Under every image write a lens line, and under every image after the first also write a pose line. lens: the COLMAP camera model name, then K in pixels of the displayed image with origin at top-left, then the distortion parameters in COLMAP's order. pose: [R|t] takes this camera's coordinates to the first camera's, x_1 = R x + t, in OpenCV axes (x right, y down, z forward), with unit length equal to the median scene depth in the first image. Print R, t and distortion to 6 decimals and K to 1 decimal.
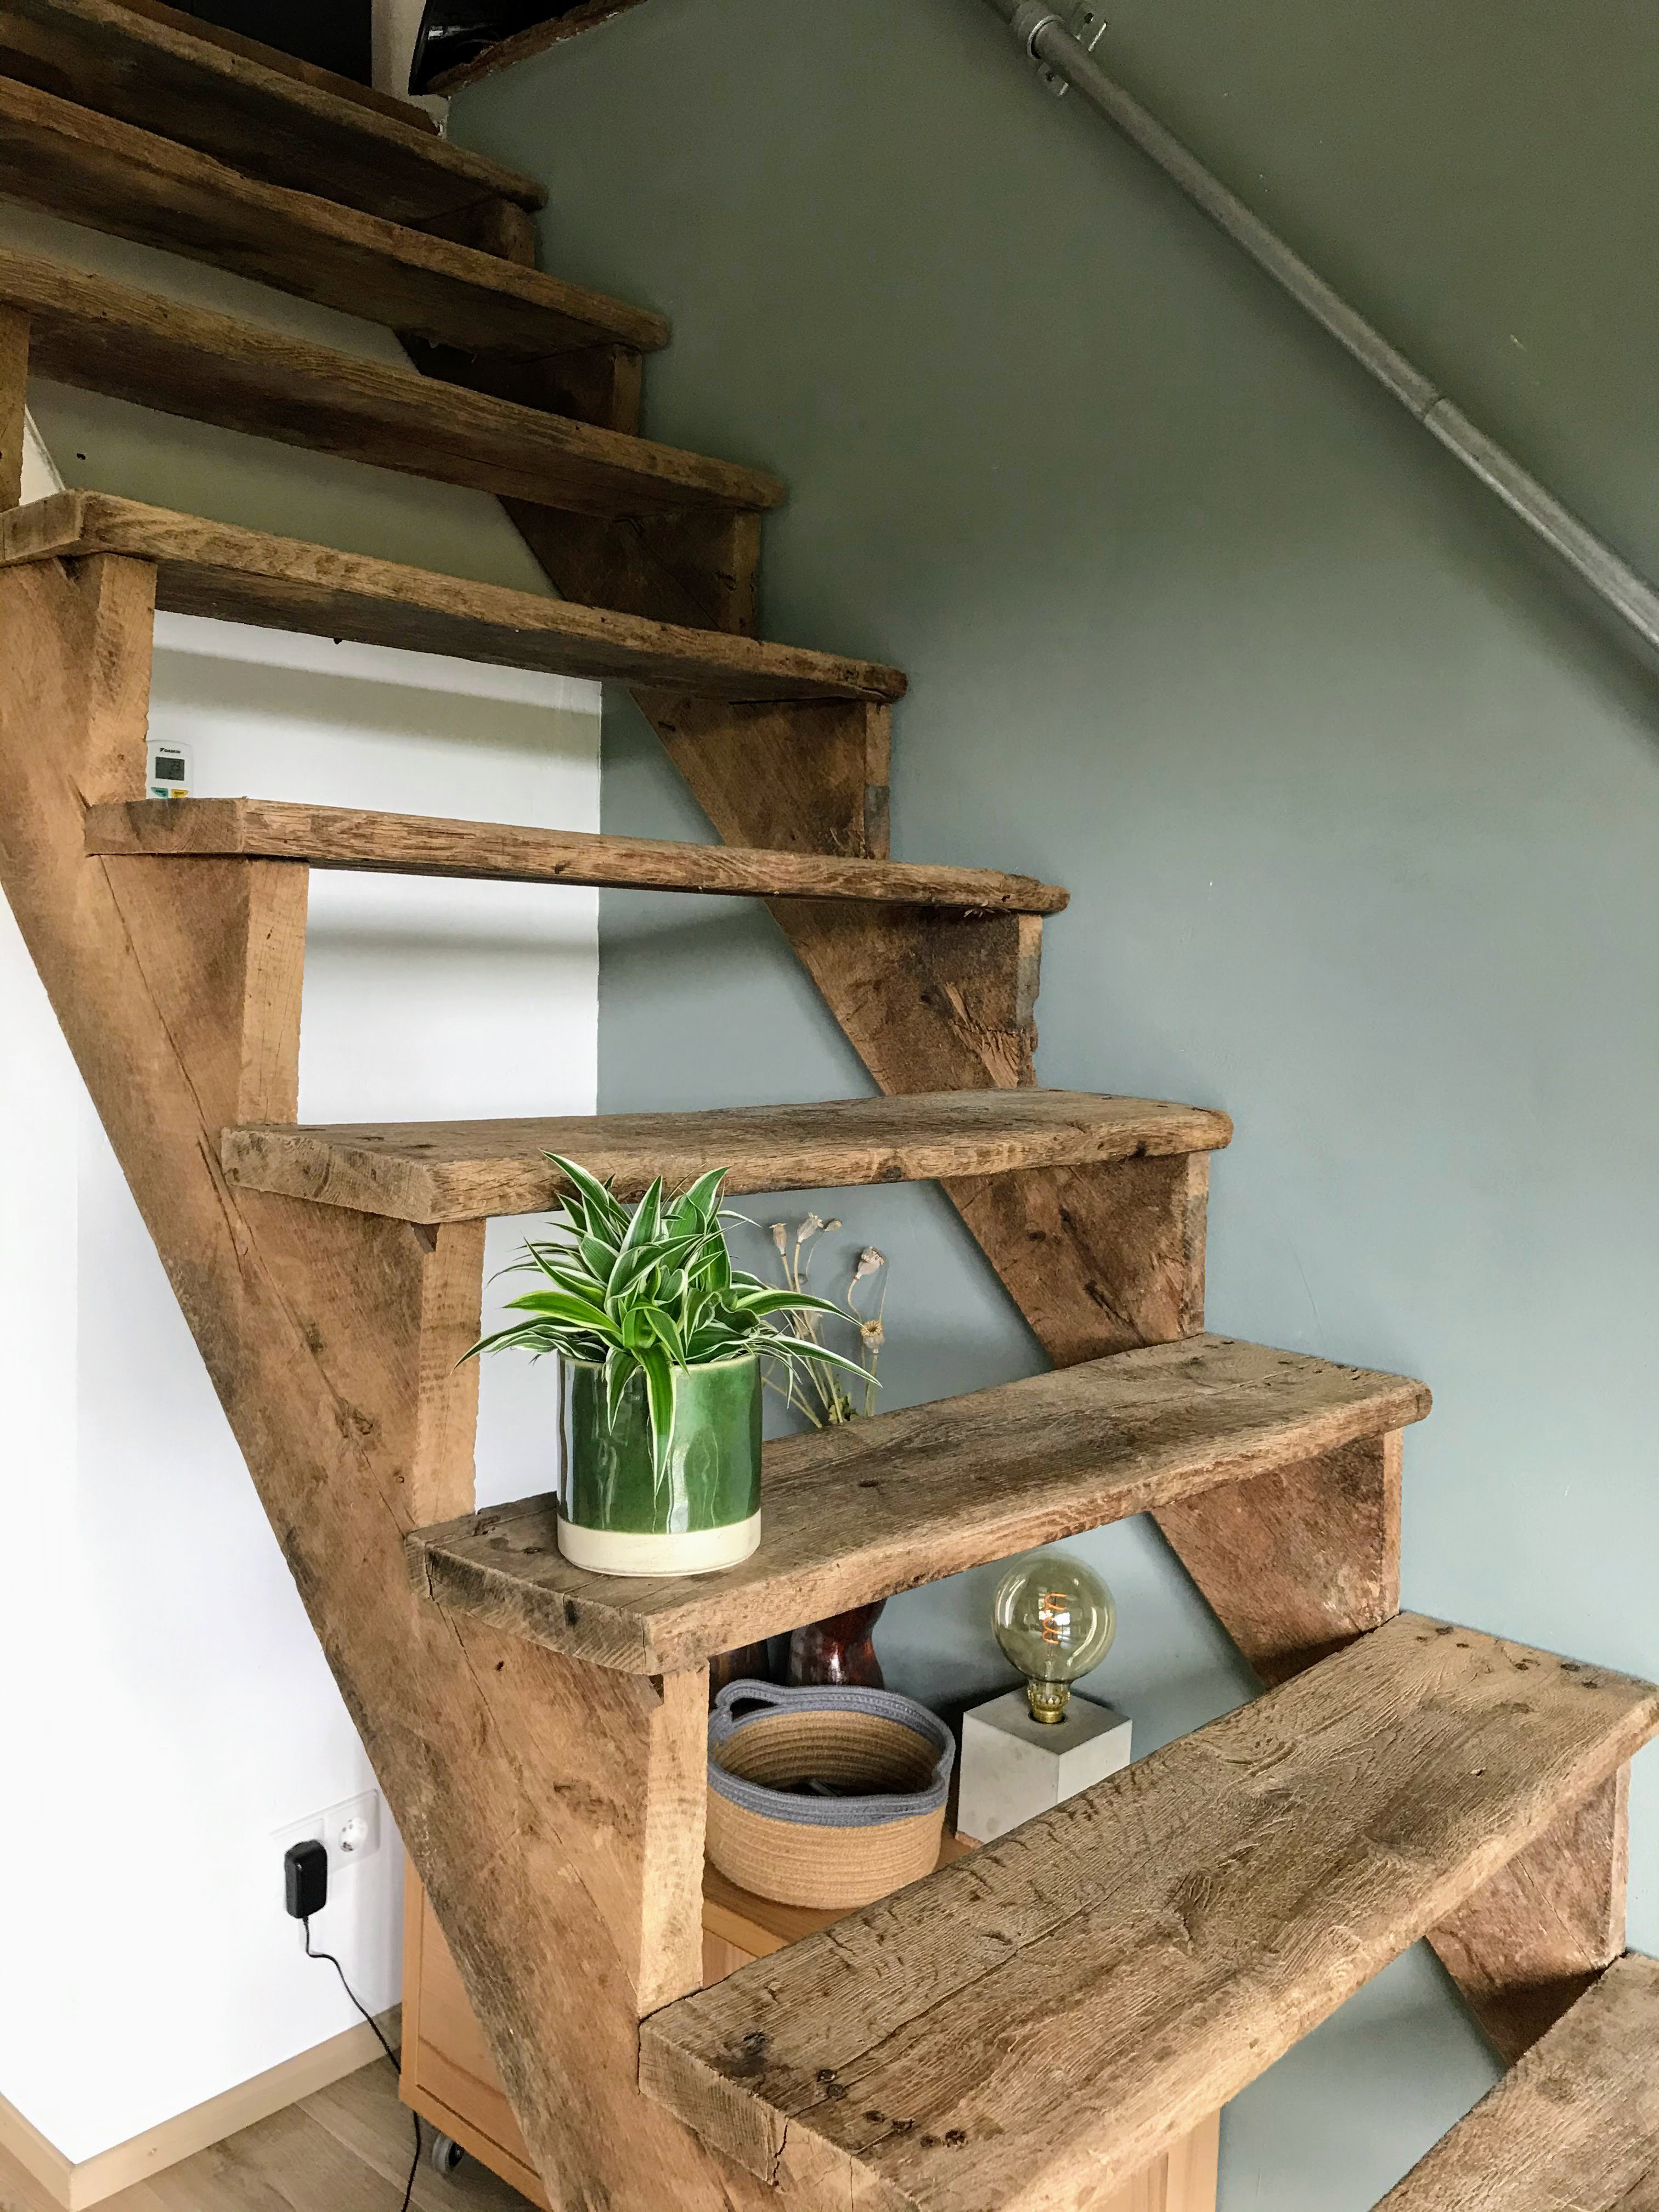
lens RADIAL K [[1781.8, 0, 829.5], [0, 1781.8, 1106.0], [0, 0, 1]] dist [0.009823, 0.005945]
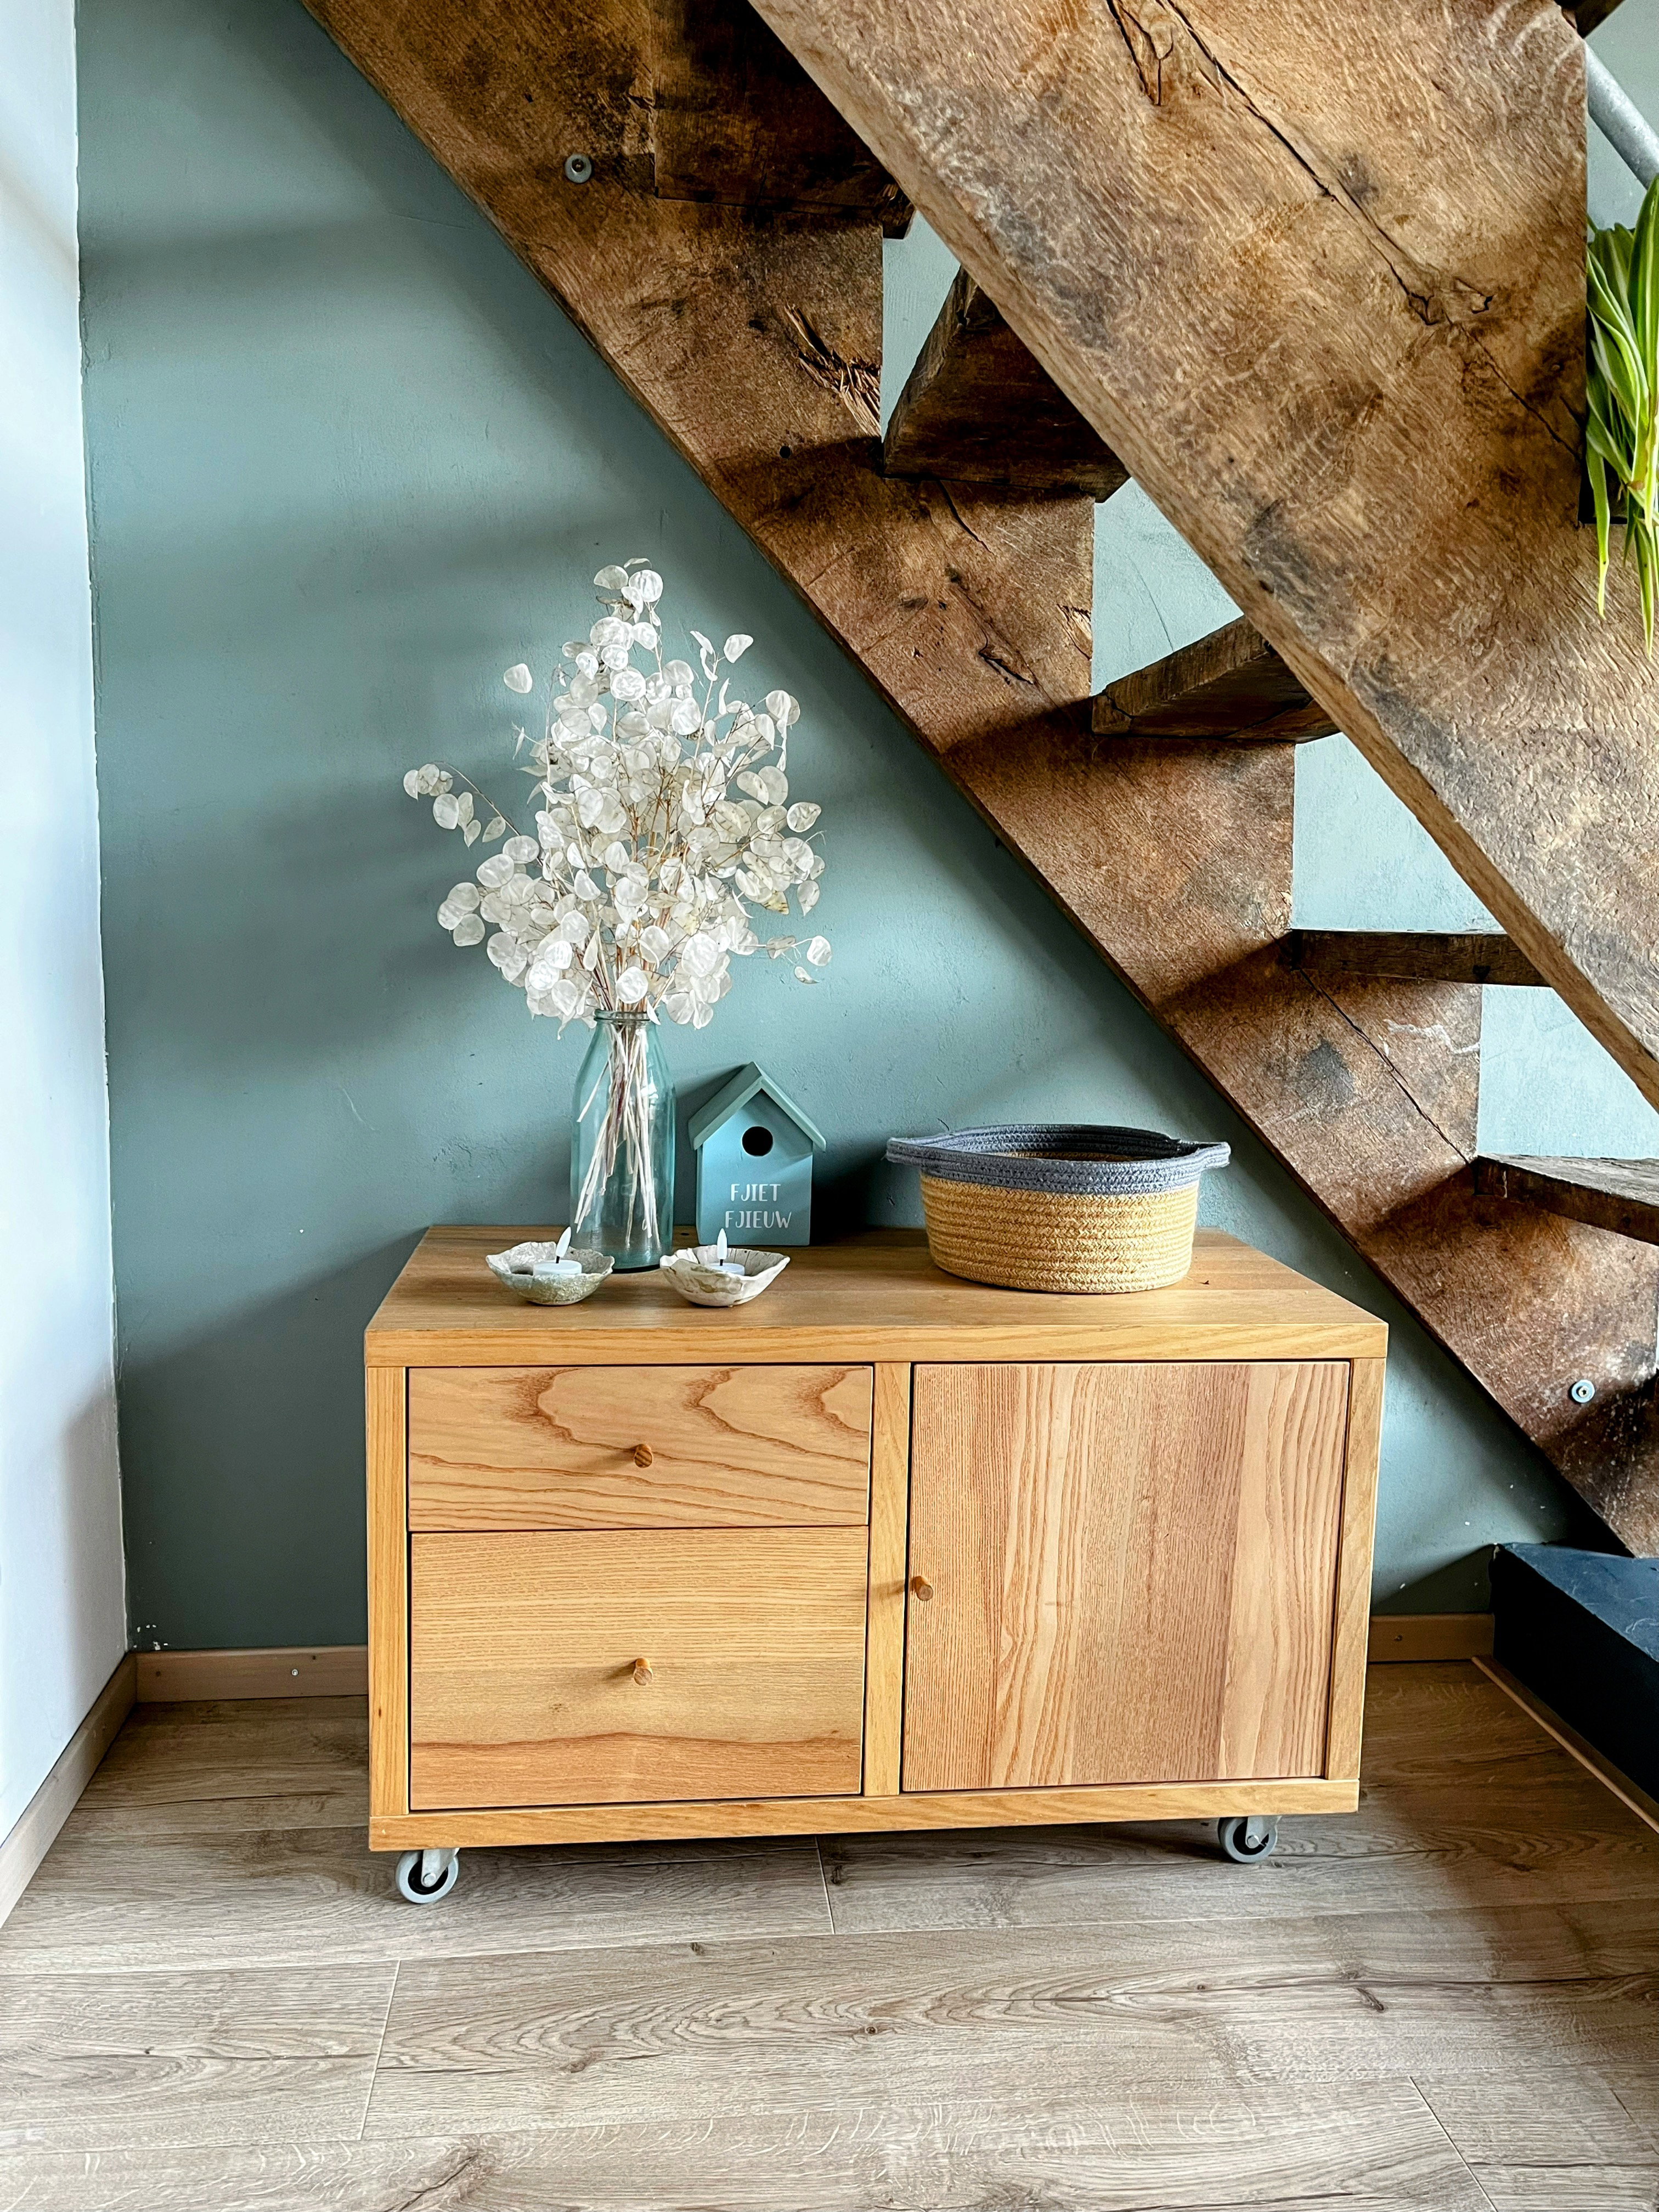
lens RADIAL K [[1642.4, 0, 829.5], [0, 1642.4, 1106.0], [0, 0, 1]] dist [0.119936, -0.144958]
pose [[0.667384, -0.109152, 0.736671, -0.575903], [0.065590, 0.993972, 0.087855, 0.253470], [-0.741819, -0.010315, 0.670520, 0.451877]]
